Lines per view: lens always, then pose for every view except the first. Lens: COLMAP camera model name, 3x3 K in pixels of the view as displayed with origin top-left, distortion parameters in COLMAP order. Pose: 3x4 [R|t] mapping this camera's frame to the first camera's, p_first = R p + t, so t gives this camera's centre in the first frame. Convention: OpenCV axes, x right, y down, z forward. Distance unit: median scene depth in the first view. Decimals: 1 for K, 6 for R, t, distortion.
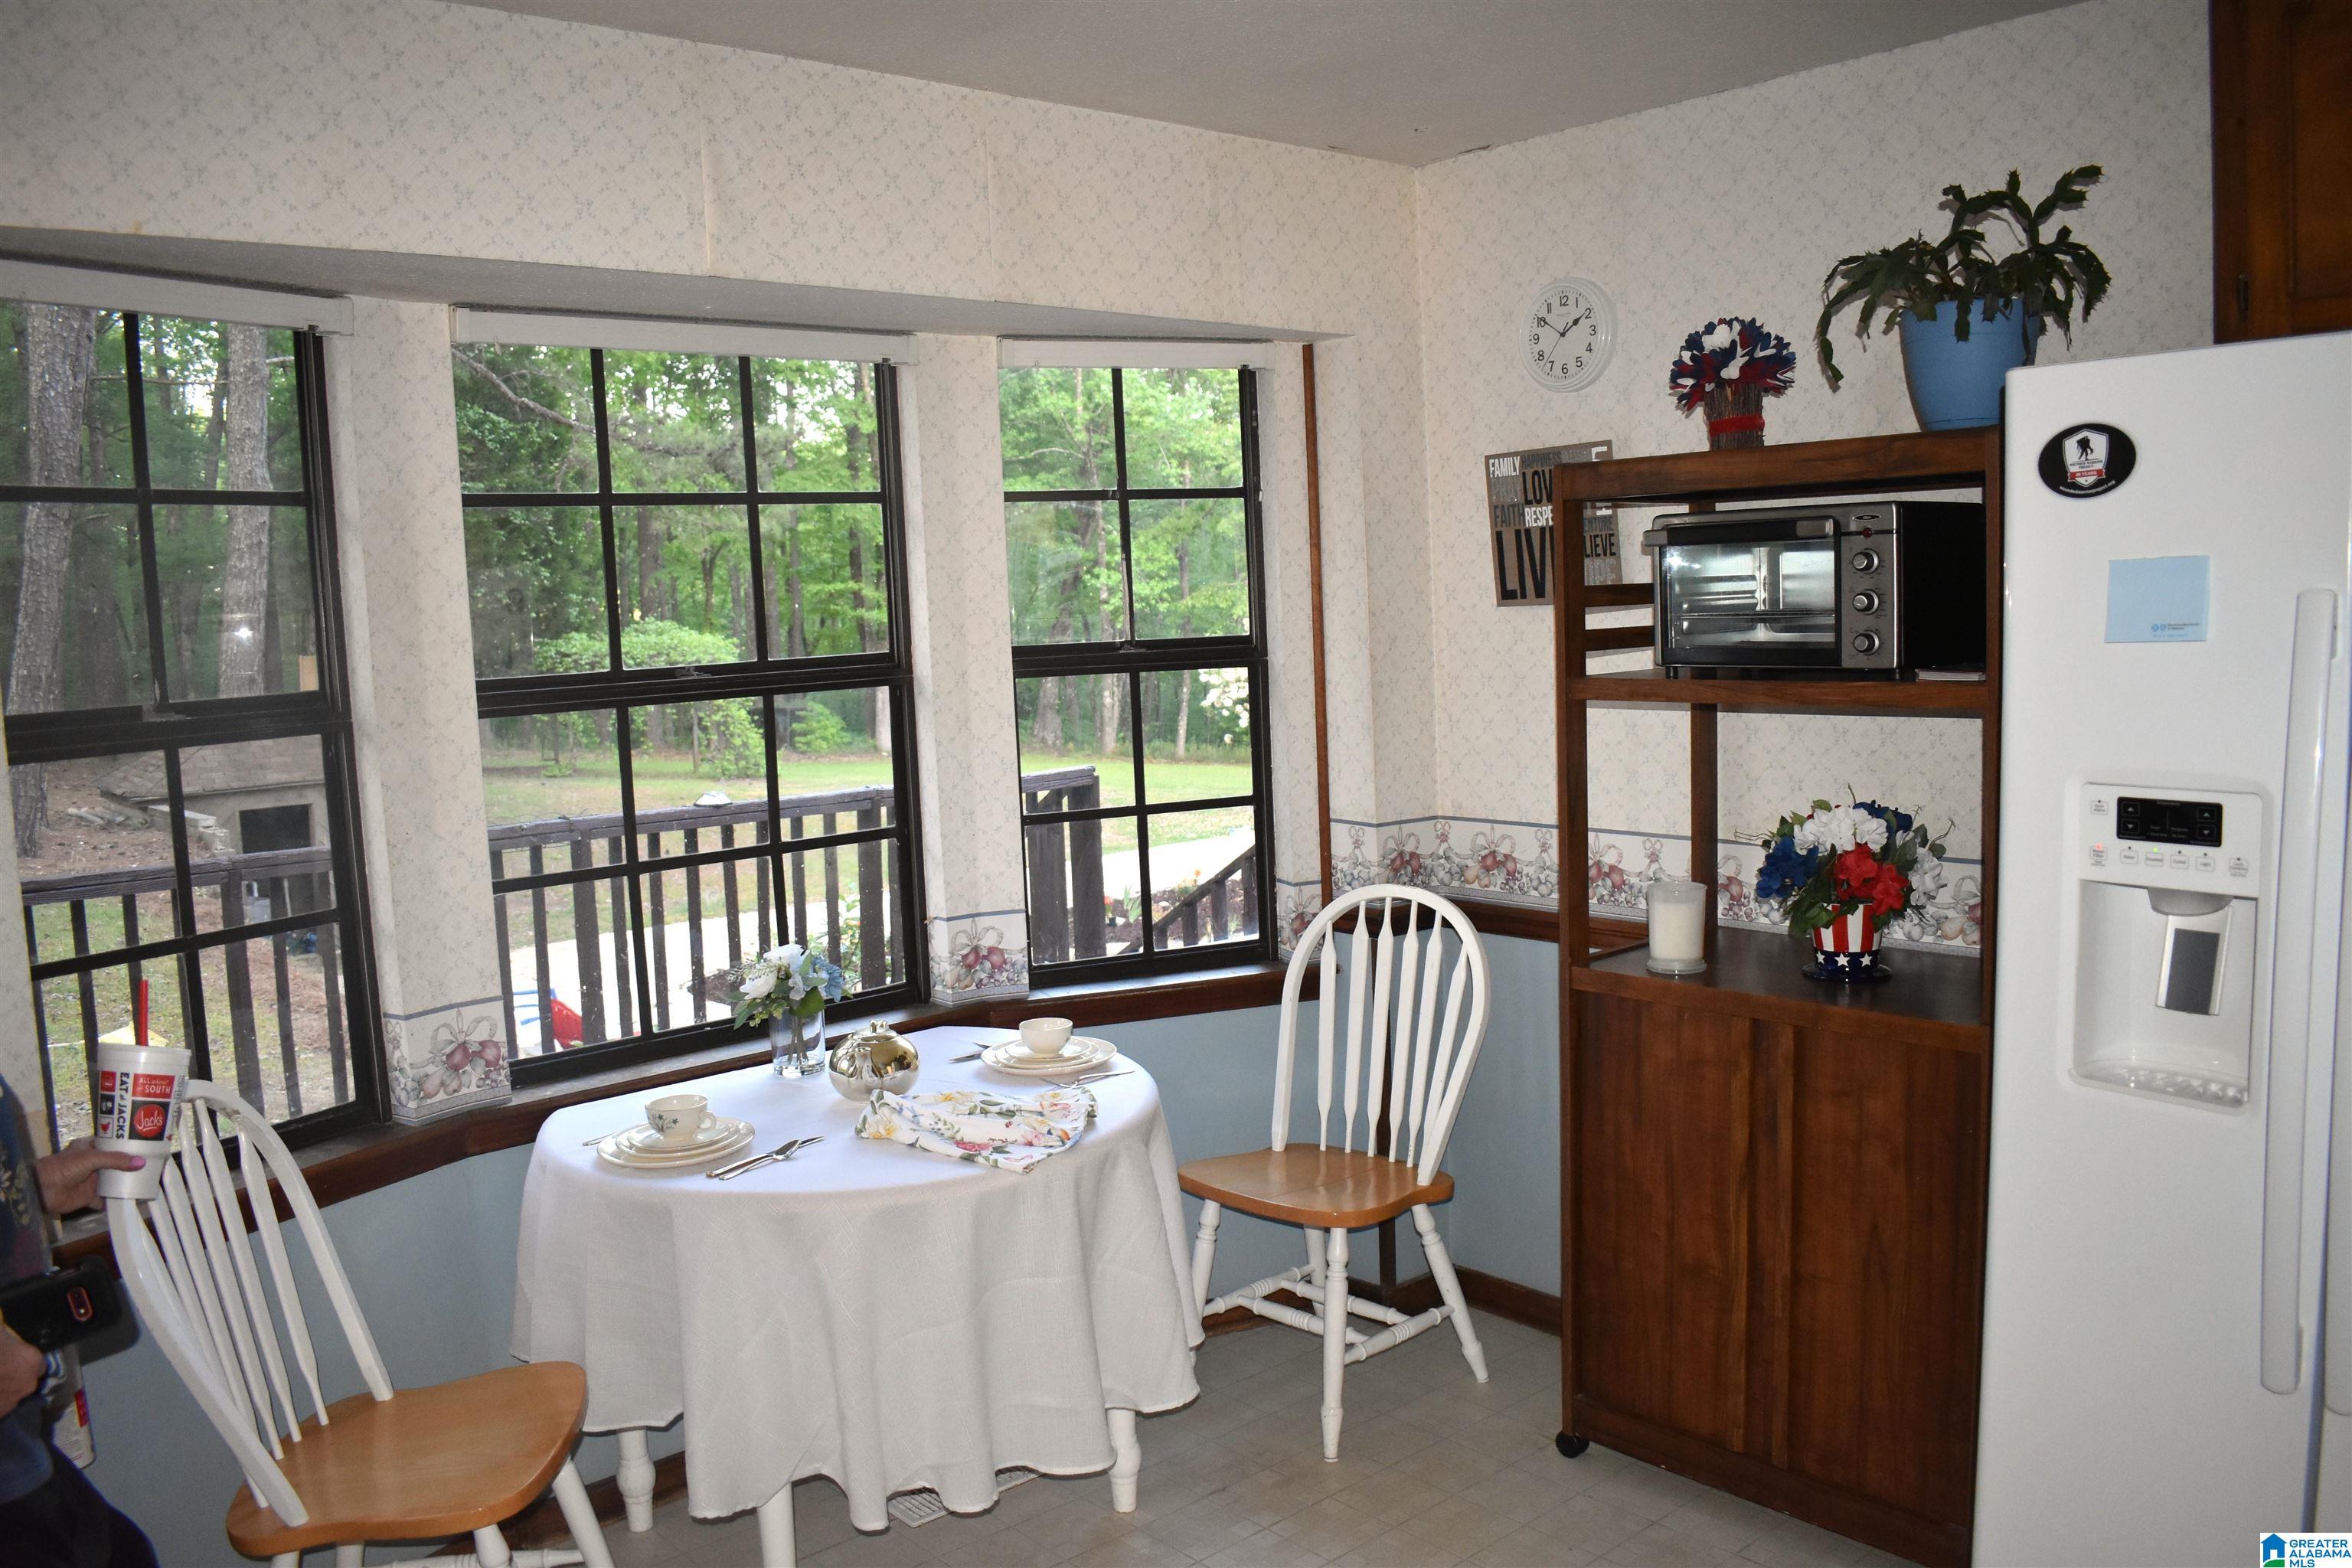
lens RADIAL K [[1853.1, 0, 1176.0], [0, 1853.1, 784.0], [0, 0, 1]] dist [-0.100029, 0.007236]
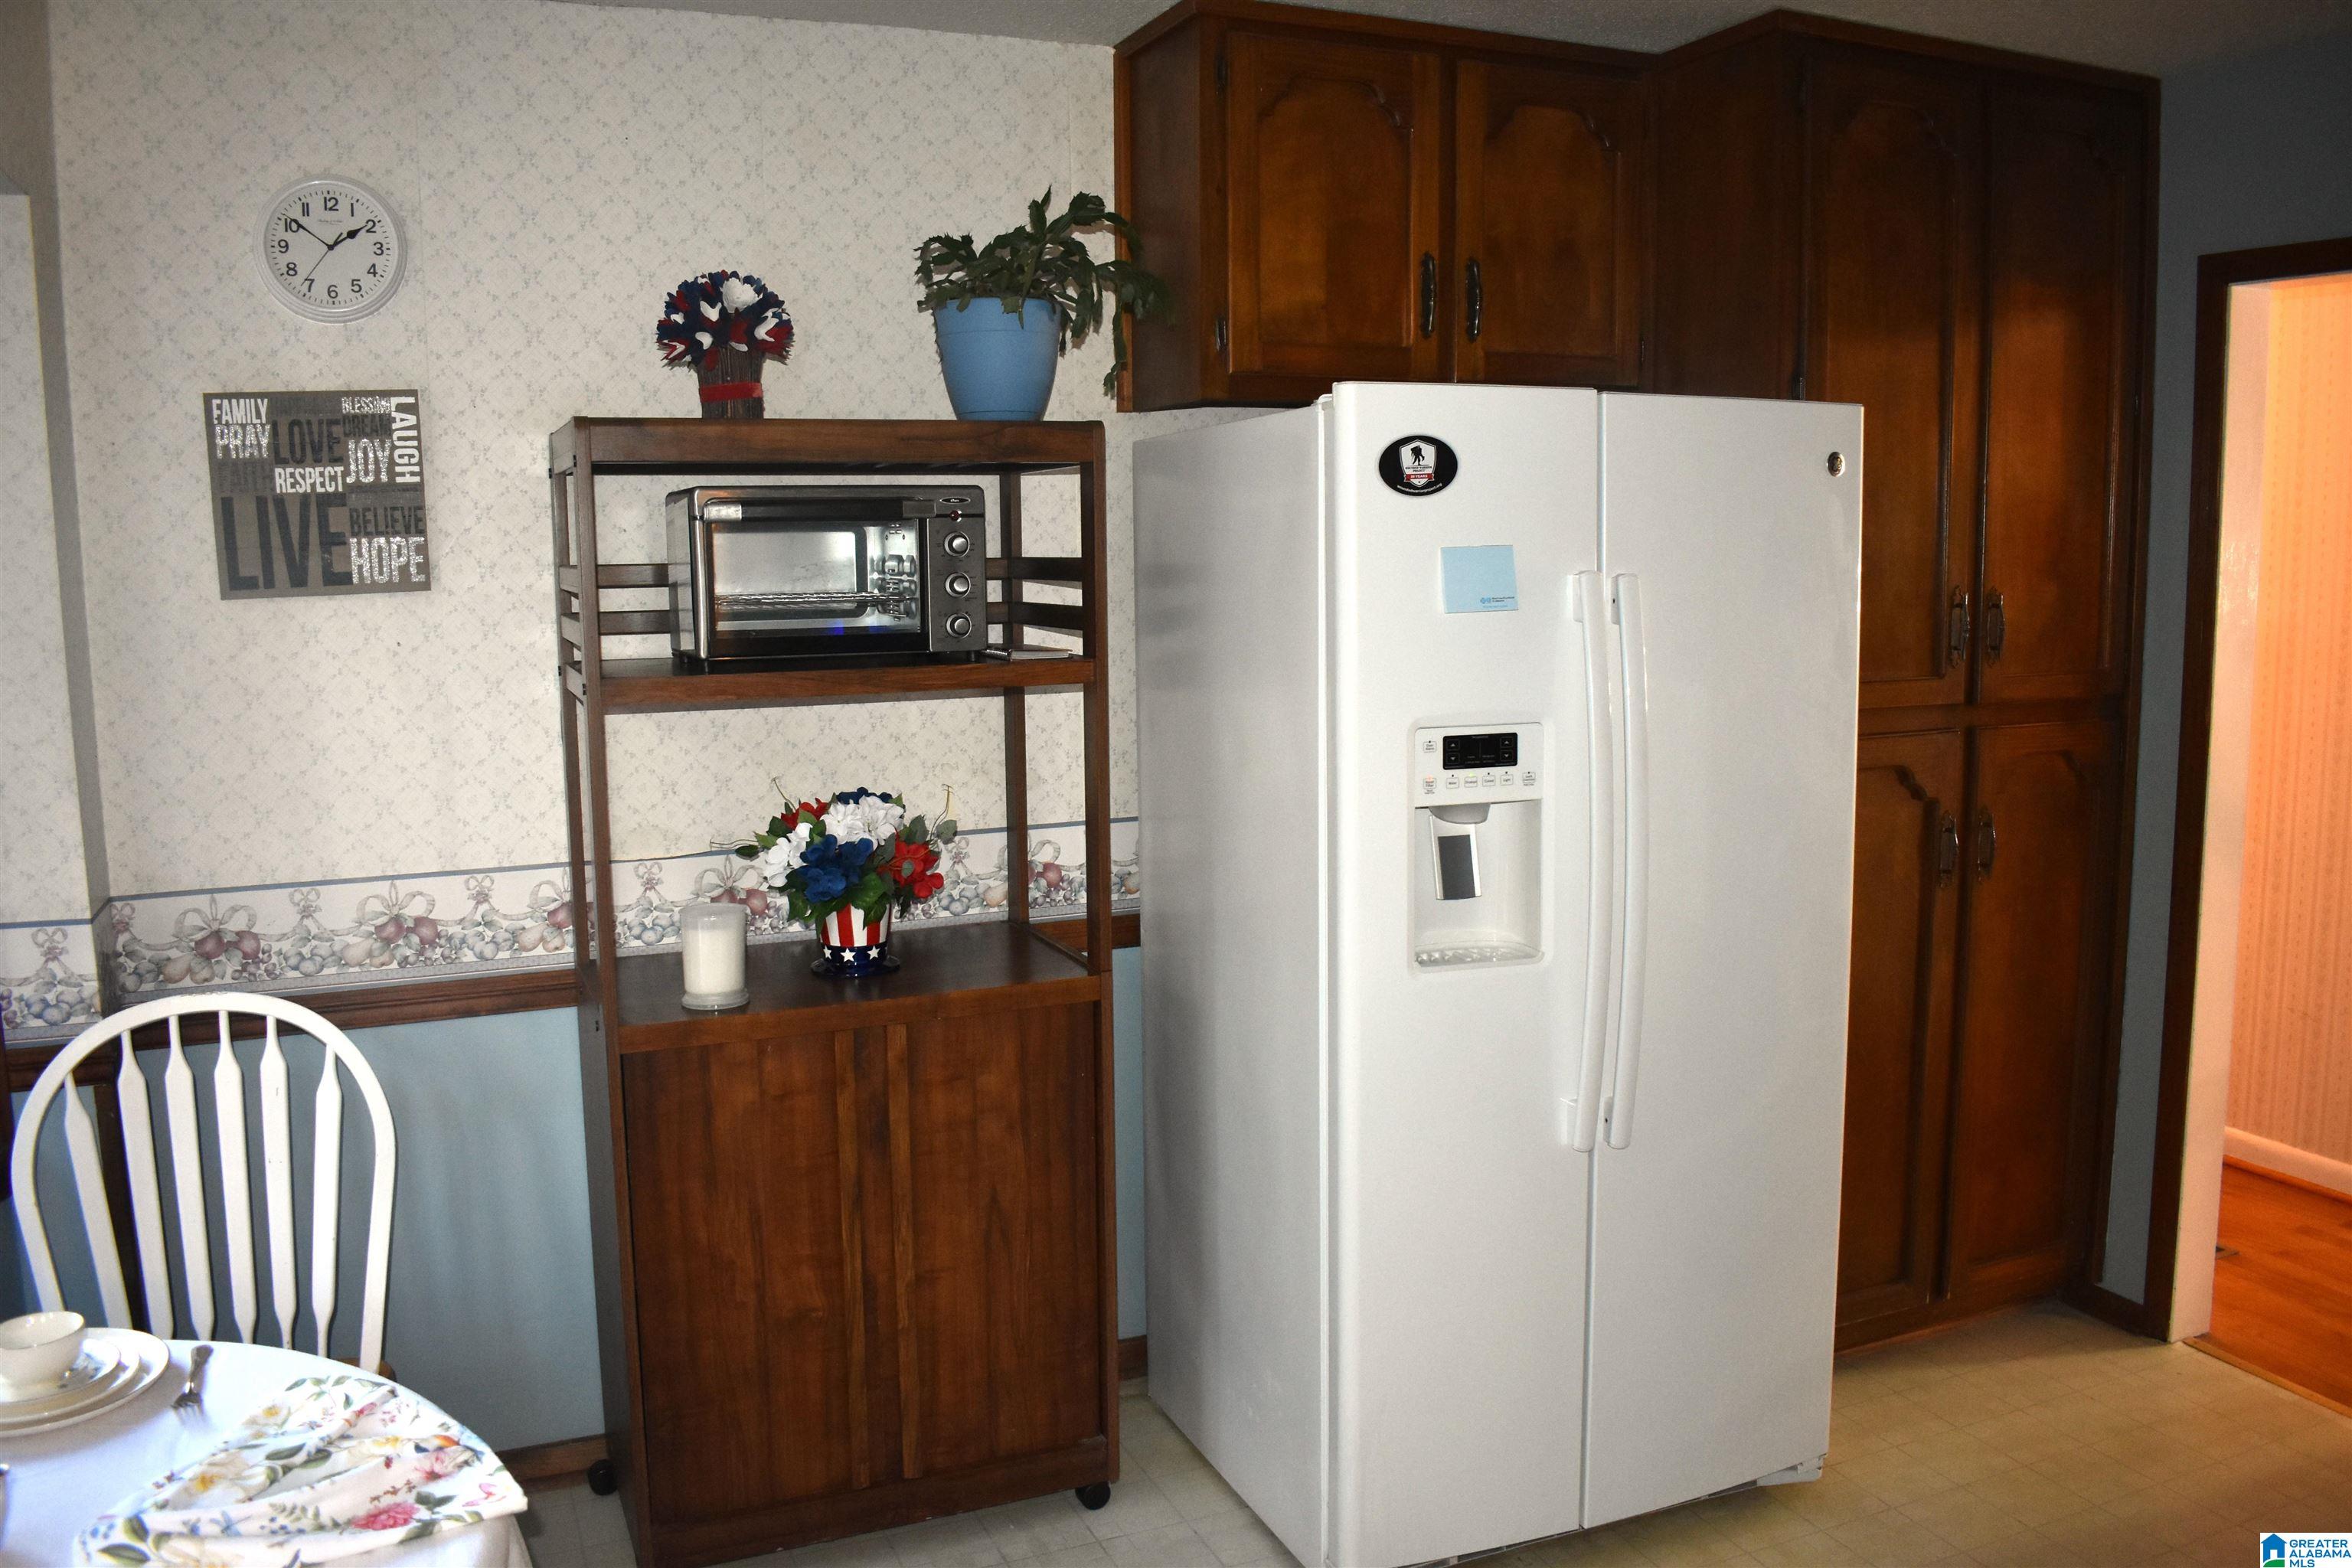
lens RADIAL K [[1853.1, 0, 1176.0], [0, 1853.1, 784.0], [0, 0, 1]] dist [-0.100029, 0.007236]
pose [[0.293684, -0.090666, 0.951593, -0.509738], [0.095786, 0.993272, 0.065075, -0.041277], [-0.951091, 0.072038, 0.300393, 0.532975]]
